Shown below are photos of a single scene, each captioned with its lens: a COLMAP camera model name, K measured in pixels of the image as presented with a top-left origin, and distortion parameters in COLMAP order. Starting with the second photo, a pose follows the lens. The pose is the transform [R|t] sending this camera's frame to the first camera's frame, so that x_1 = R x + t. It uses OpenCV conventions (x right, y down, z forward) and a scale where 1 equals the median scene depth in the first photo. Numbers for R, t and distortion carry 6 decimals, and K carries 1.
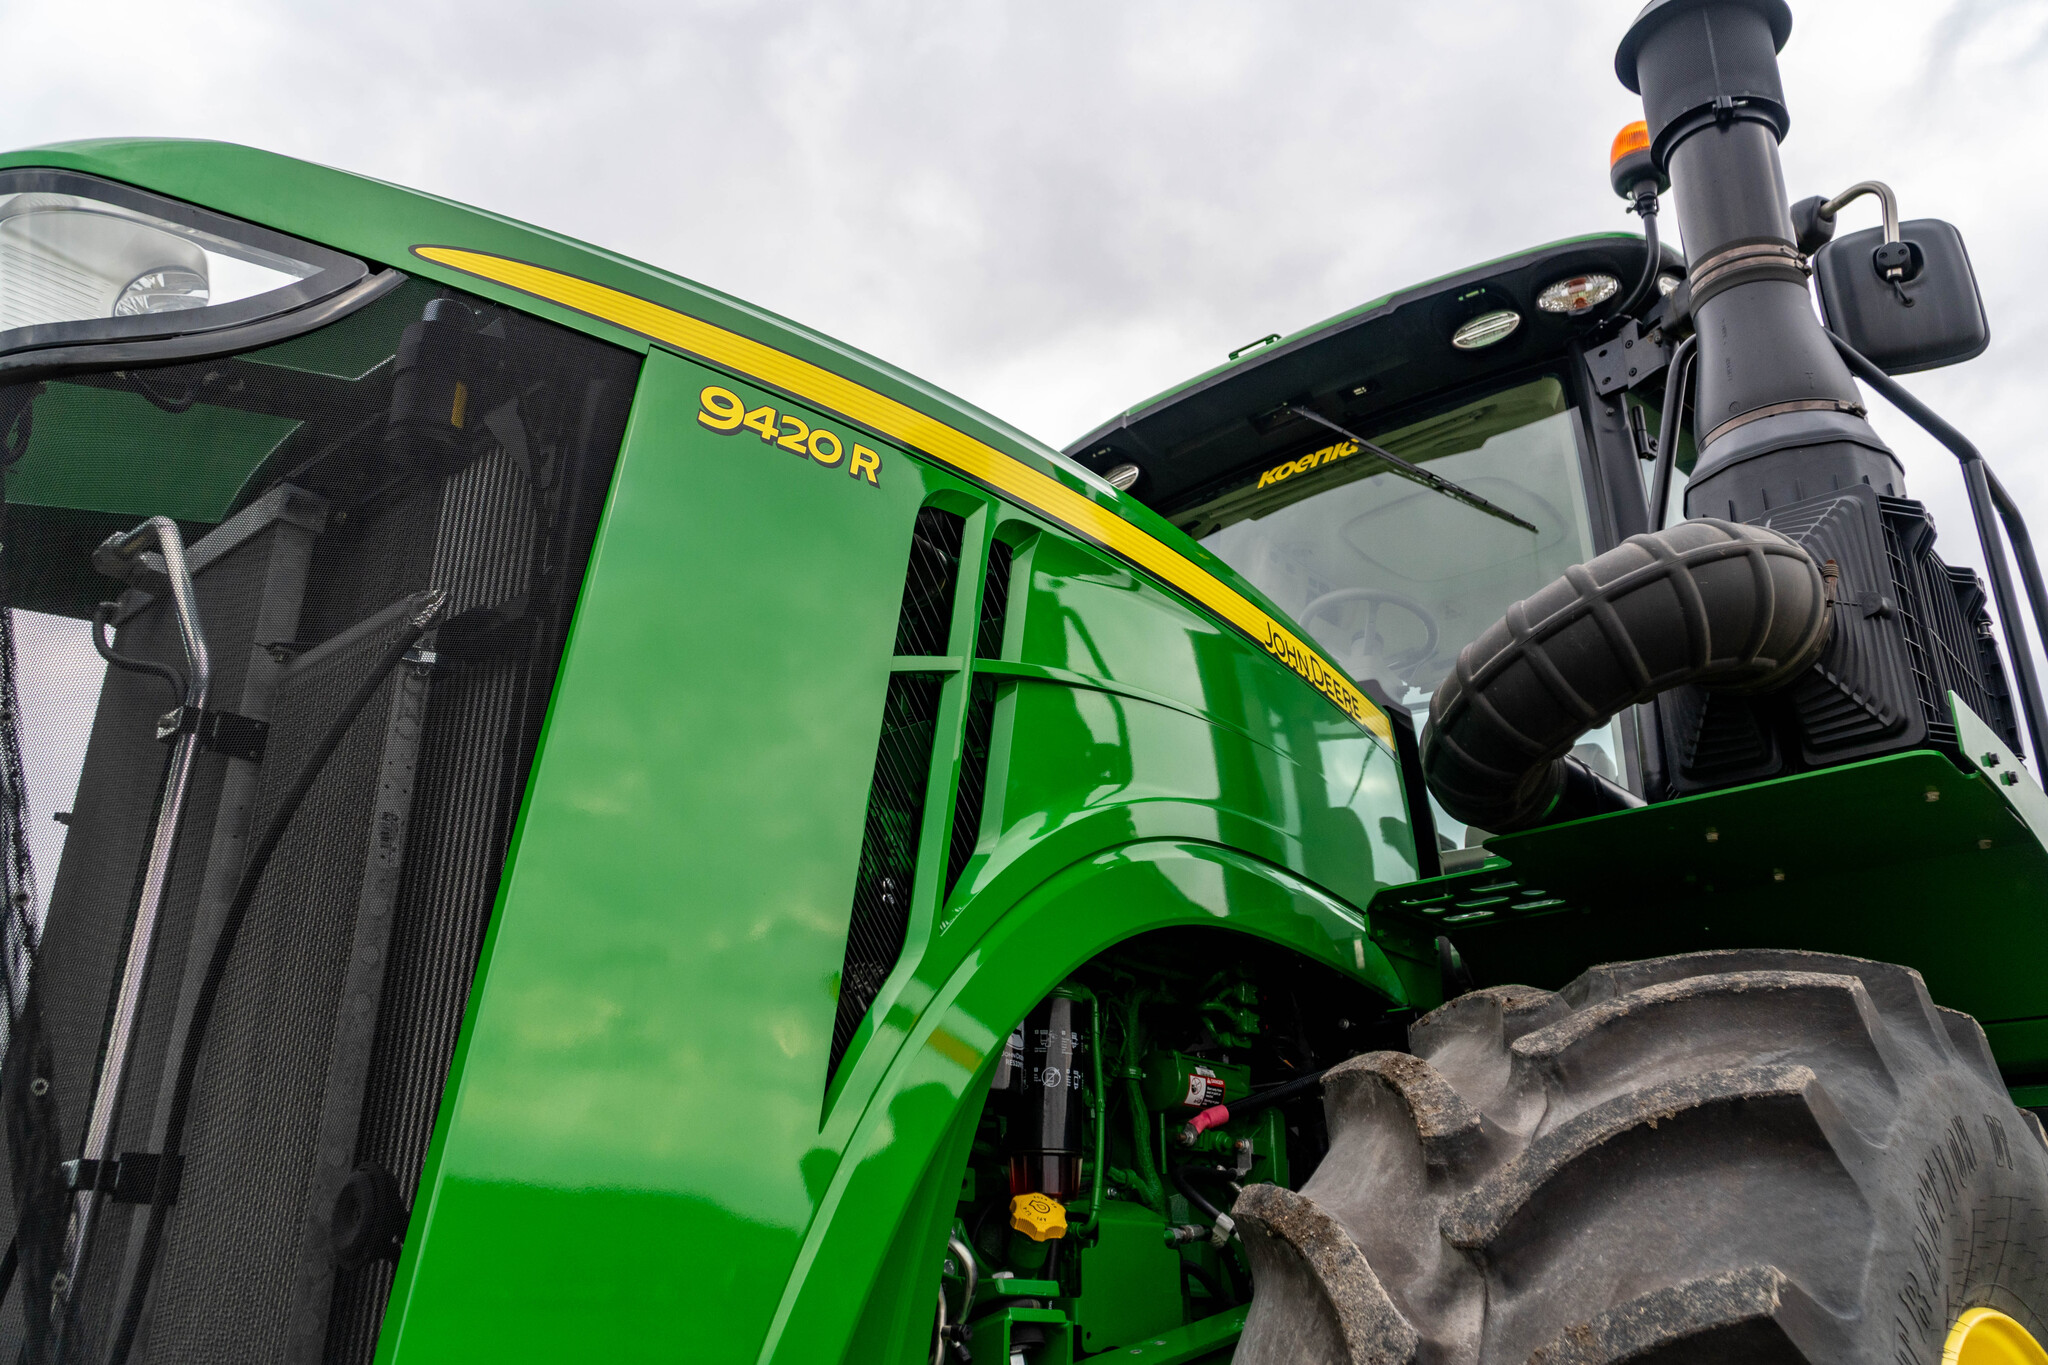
lens RADIAL K [[1566.8, 0, 1027.5], [0, 1566.8, 644.1], [0, 0, 1]] dist [-0.001724, -0.000724]
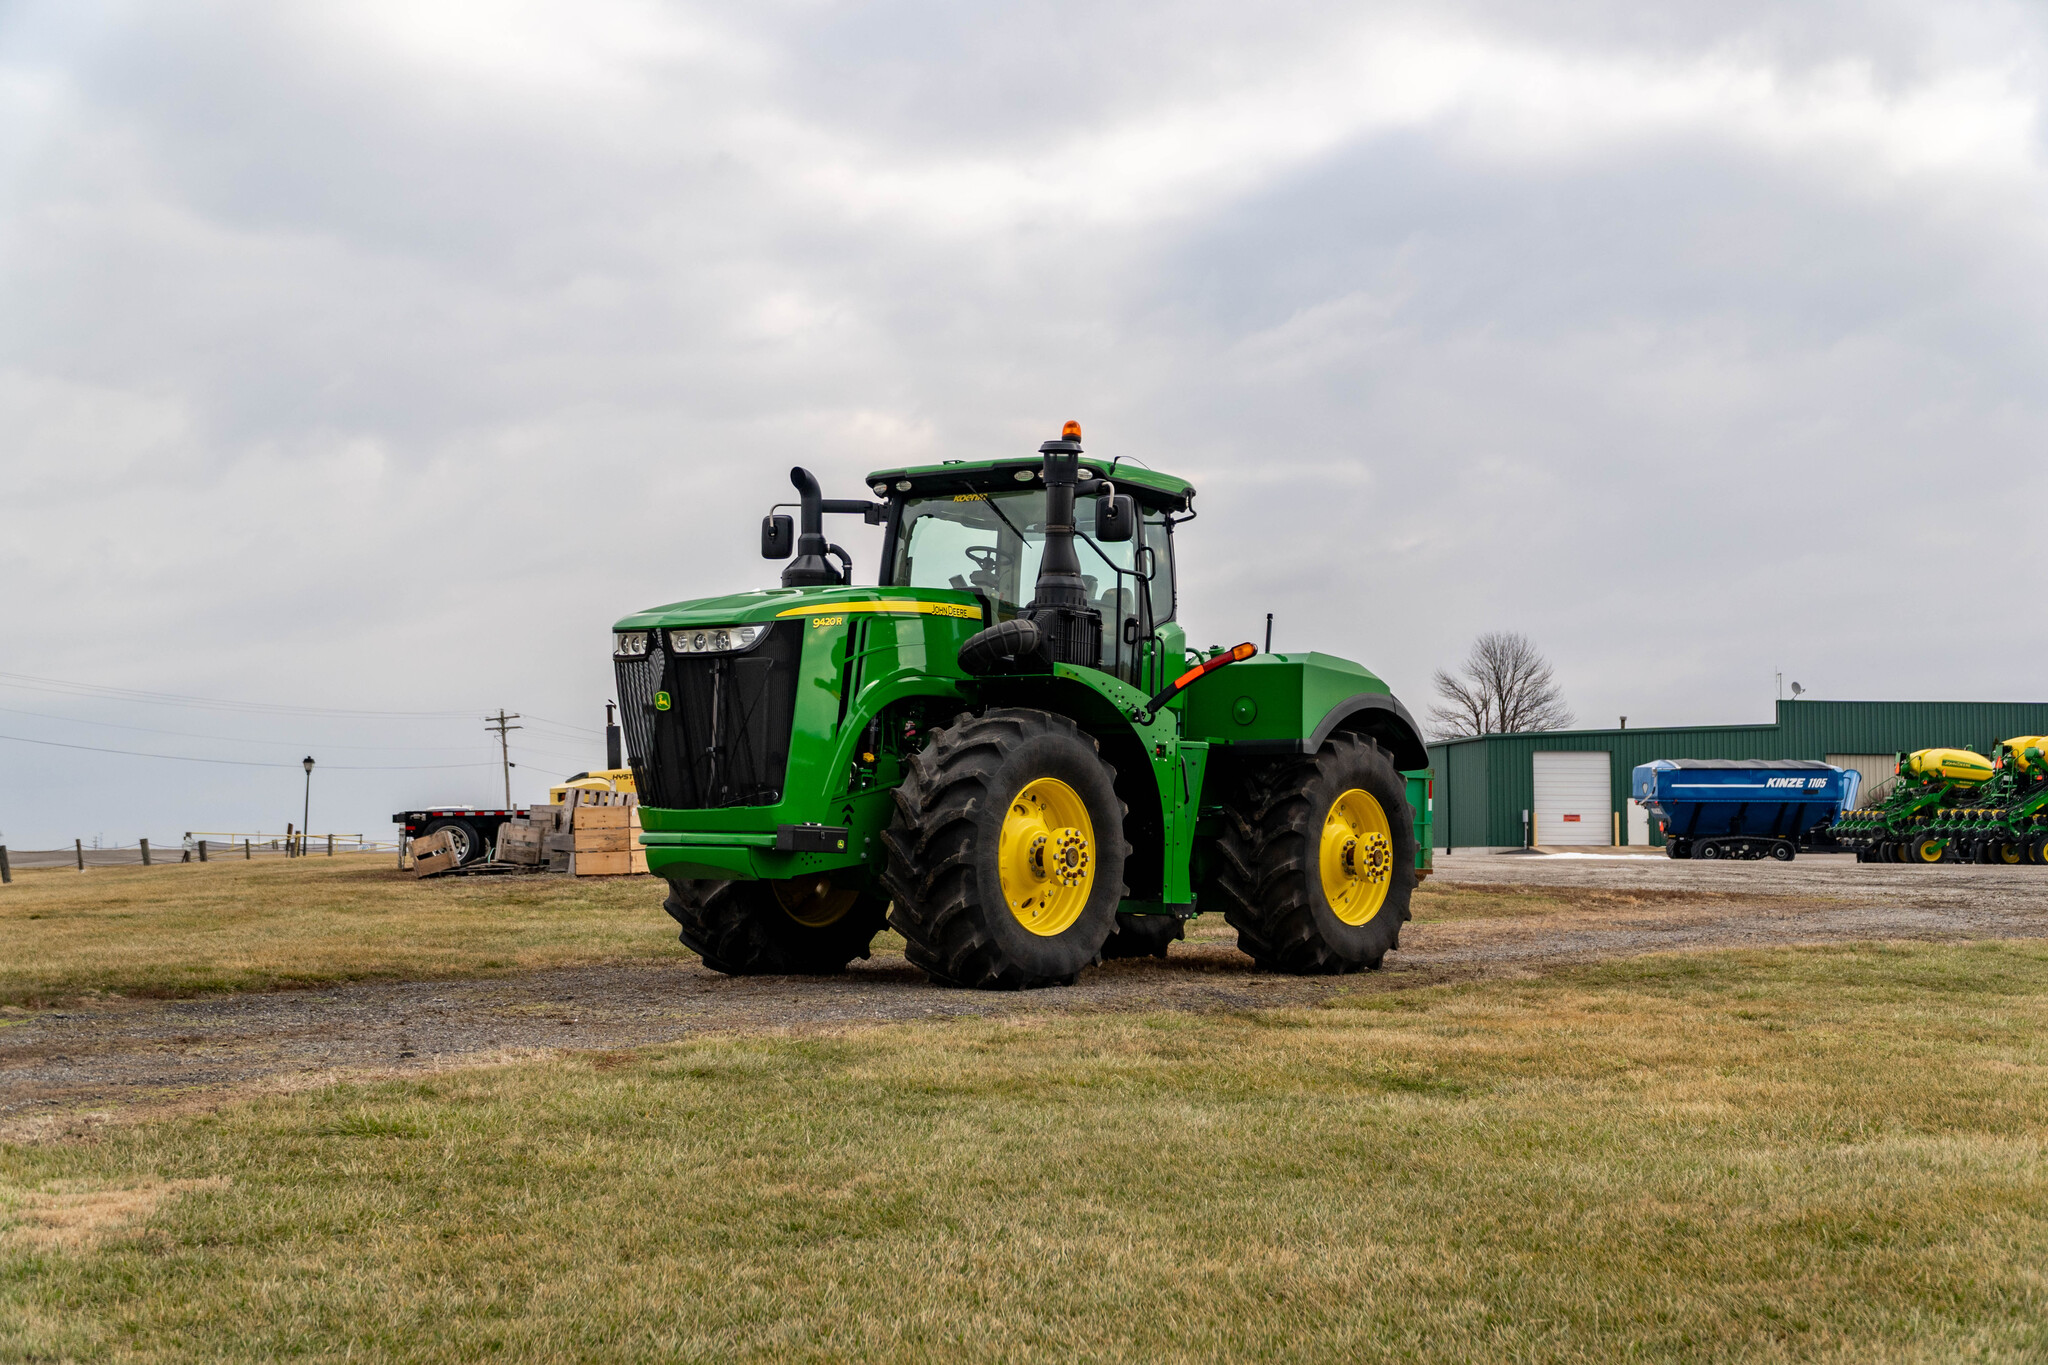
lens RADIAL K [[2848.2, 0, 1024.7], [0, 2848.2, 619.6], [0, 0, 1]] dist [0.120179, 0.002020]
pose [[0.997180, 0.019013, 0.072602, -0.171639], [-0.041273, 0.946883, 0.318918, -3.095809], [-0.062682, -0.321015, 0.944998, -7.795441]]
